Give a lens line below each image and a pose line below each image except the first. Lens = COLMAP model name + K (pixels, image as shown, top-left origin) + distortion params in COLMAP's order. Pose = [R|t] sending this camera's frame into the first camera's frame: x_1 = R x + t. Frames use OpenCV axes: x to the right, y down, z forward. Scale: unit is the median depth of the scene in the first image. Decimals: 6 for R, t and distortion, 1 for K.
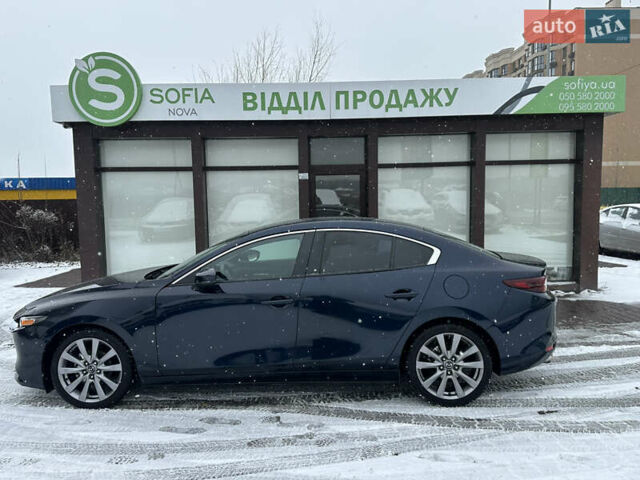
lens RADIAL K [[483.5, 0, 320.0], [0, 483.5, 240.0], [0, 0, 1]] dist [0.005818, -0.000091]
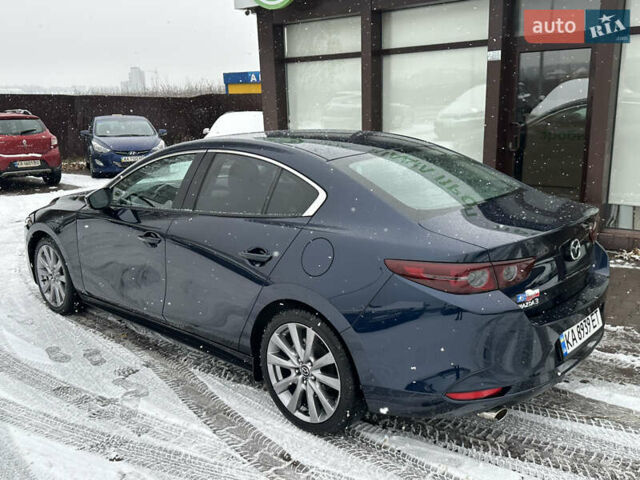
lens RADIAL K [[567.7, 0, 320.0], [0, 567.7, 240.0], [0, 0, 1]] dist [0.141913, -0.281355]
pose [[0.772698, 0.147119, -0.617490, 0.734189], [-0.030945, 0.980345, 0.194846, -0.066664], [0.634019, -0.131449, 0.762063, 0.445250]]
